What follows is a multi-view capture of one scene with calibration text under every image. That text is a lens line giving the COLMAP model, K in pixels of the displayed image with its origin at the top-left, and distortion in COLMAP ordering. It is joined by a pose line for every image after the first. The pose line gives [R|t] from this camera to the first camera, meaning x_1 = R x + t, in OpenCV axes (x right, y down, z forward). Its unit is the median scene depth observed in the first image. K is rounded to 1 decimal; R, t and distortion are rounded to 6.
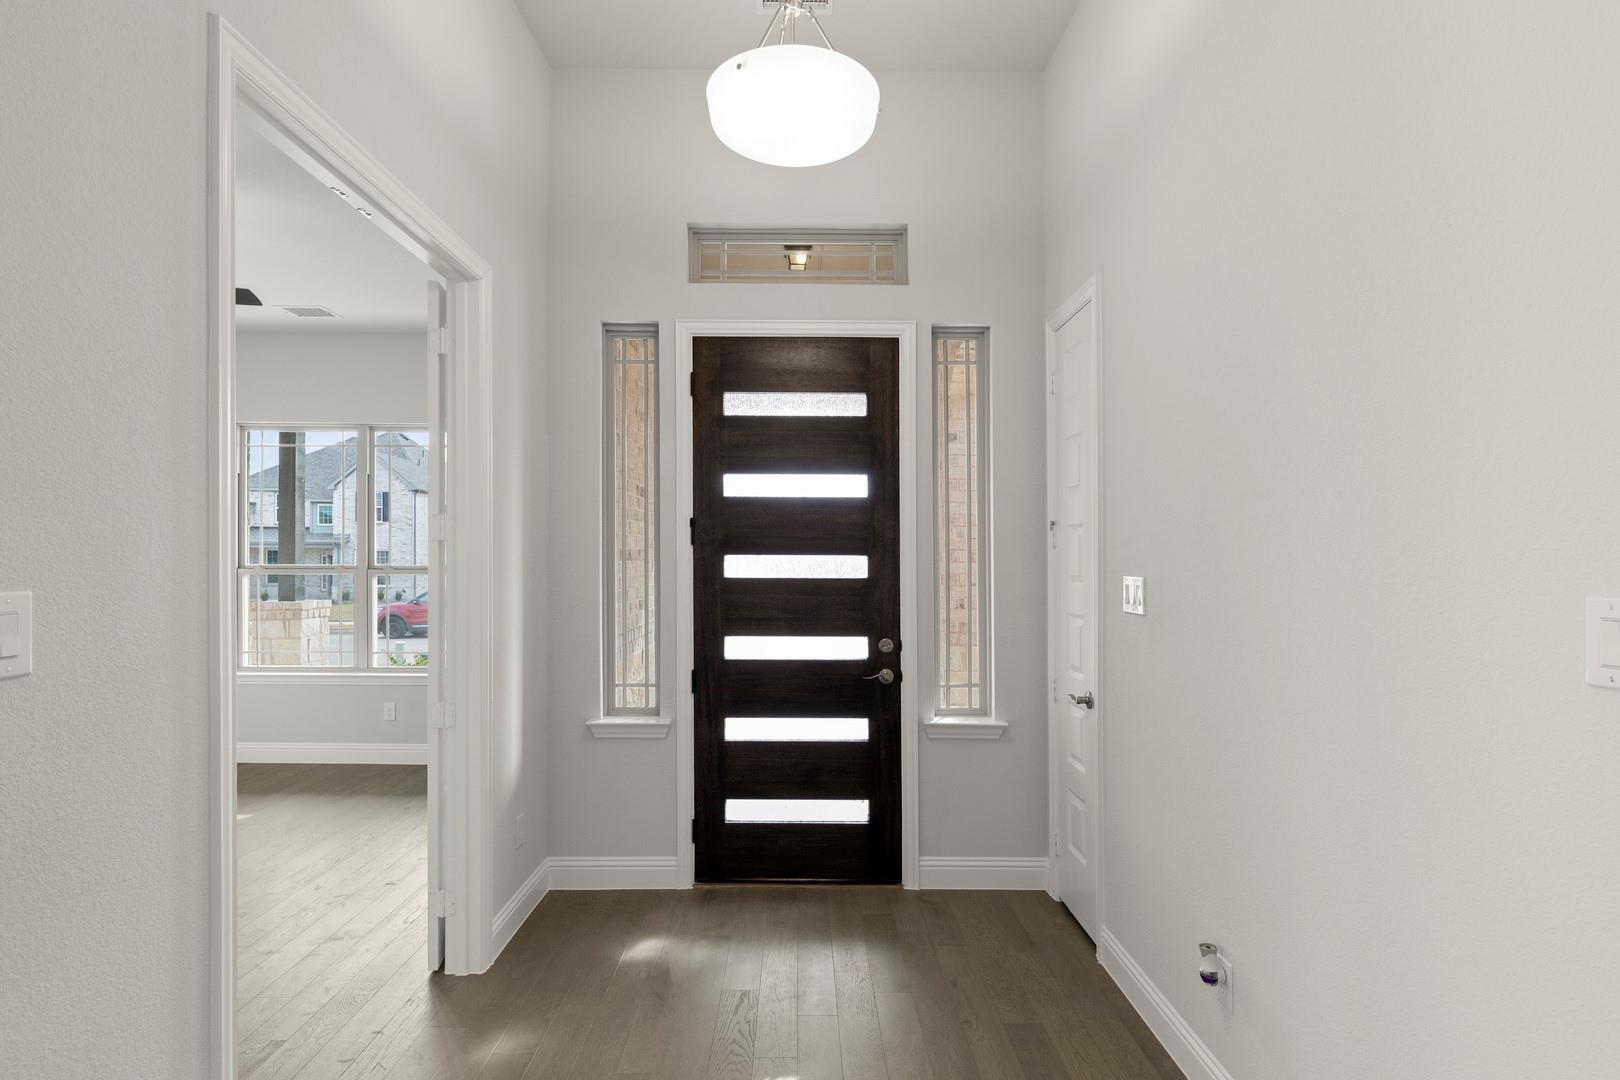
lens RADIAL K [[805.9, 0, 816.4], [0, 805.9, 561.9], [0, 0, 1]] dist [0.000383, 0.000226]
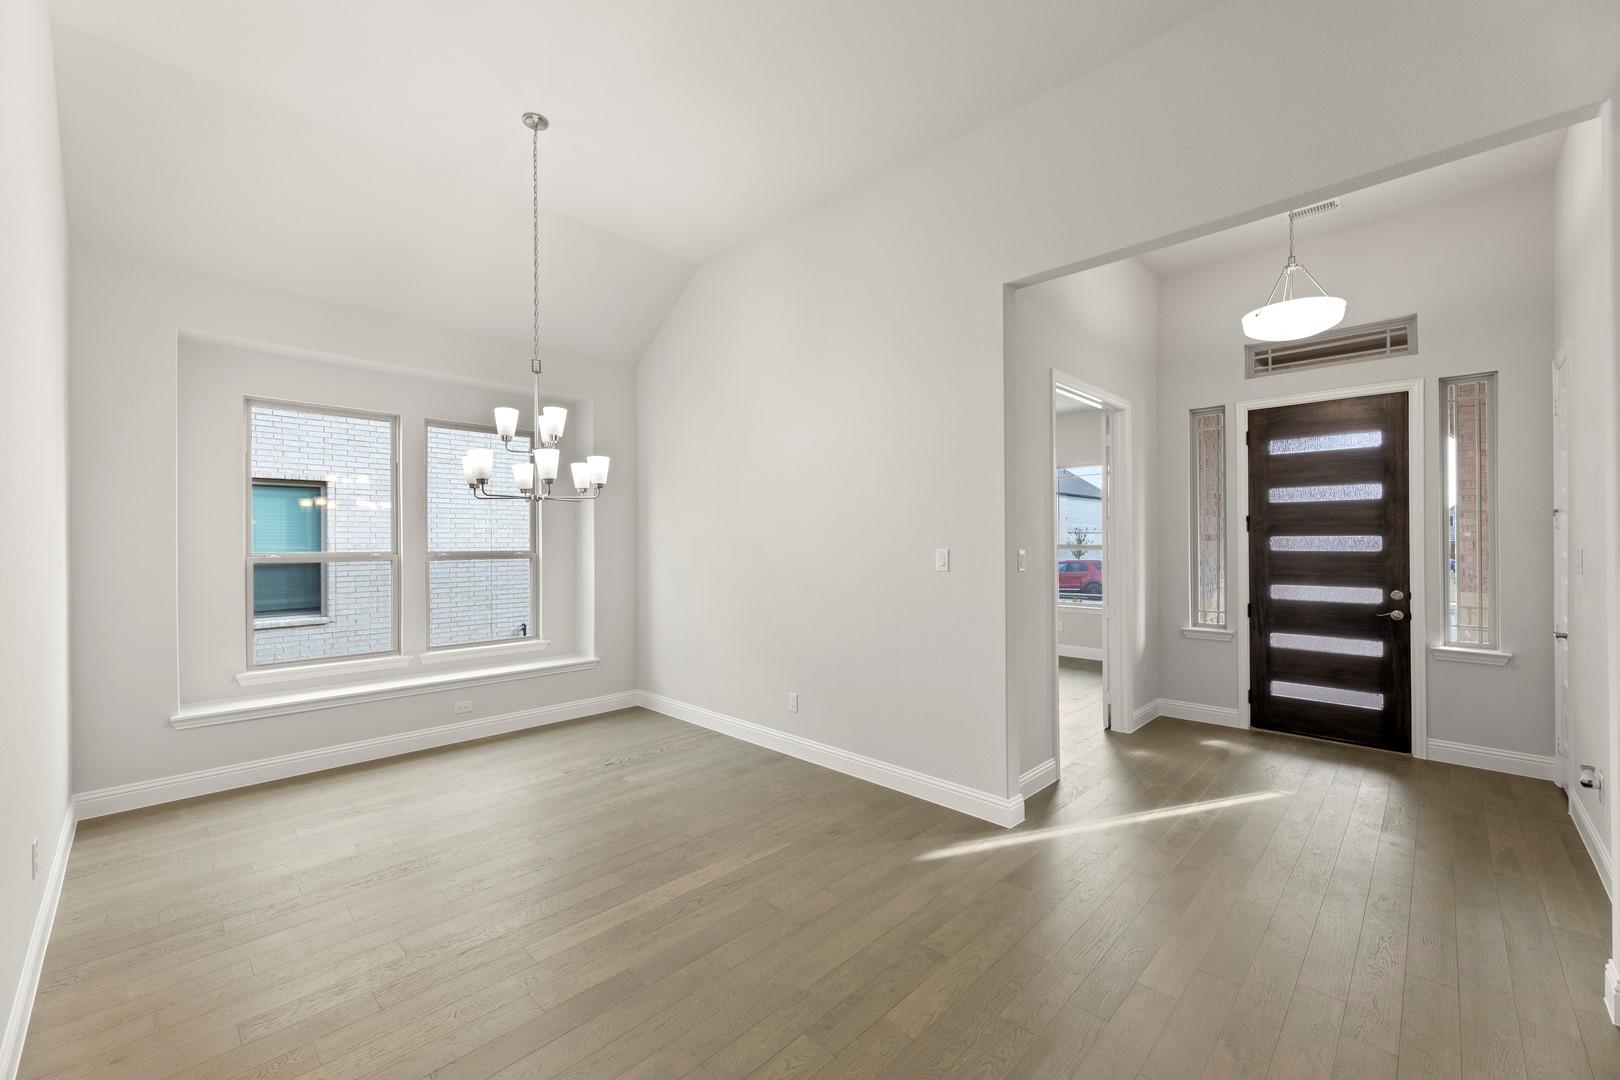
lens RADIAL K [[651.0, 0, 820.0], [0, 651.0, 544.6], [0, 0, 1]] dist [-0.001562, -0.000032]
pose [[0.710471, -0.003664, -0.703717, 0.175861], [0.005485, 0.999985, 0.000330, 0.001753], [0.703705, -0.004094, 0.710481, -0.638522]]
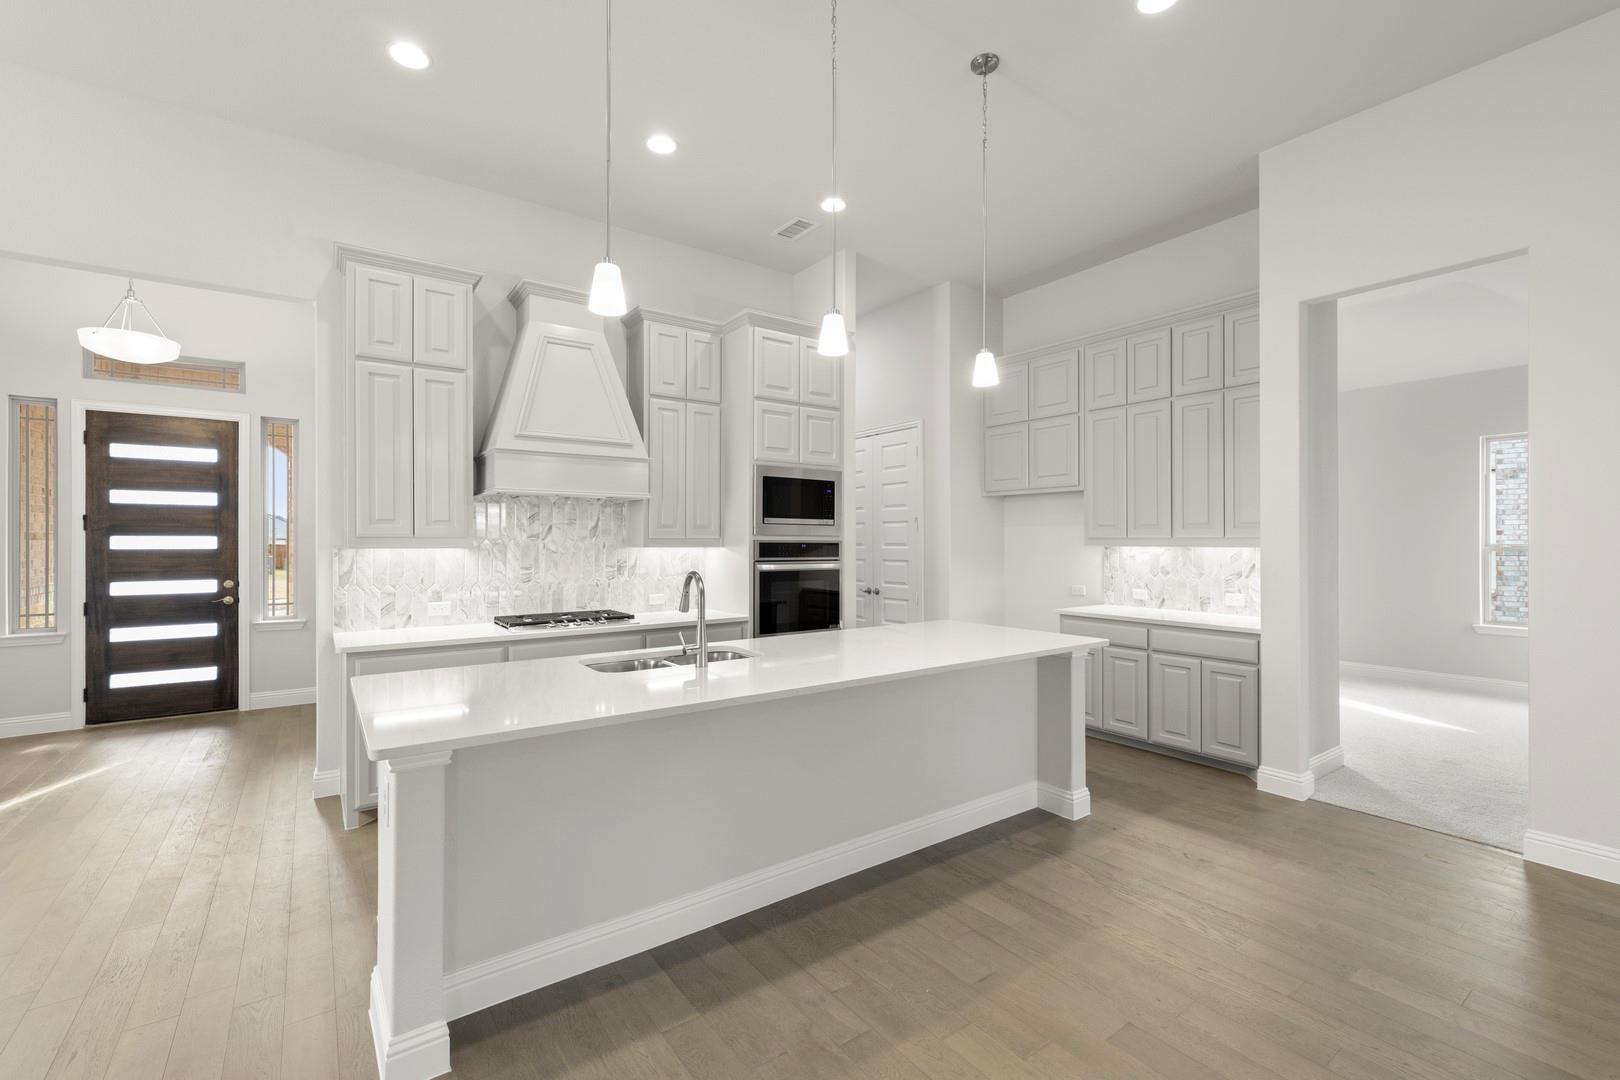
lens RADIAL K [[694.6, 0, 804.4], [0, 694.6, 537.9], [0, 0, 1]] dist [0.000188, -0.000063]
pose [[0.826751, 0.000889, 0.562568, 0.285113], [0.002663, 0.999981, -0.005495, 0.007643], [-0.562562, 0.006041, 0.826733, -1.103159]]
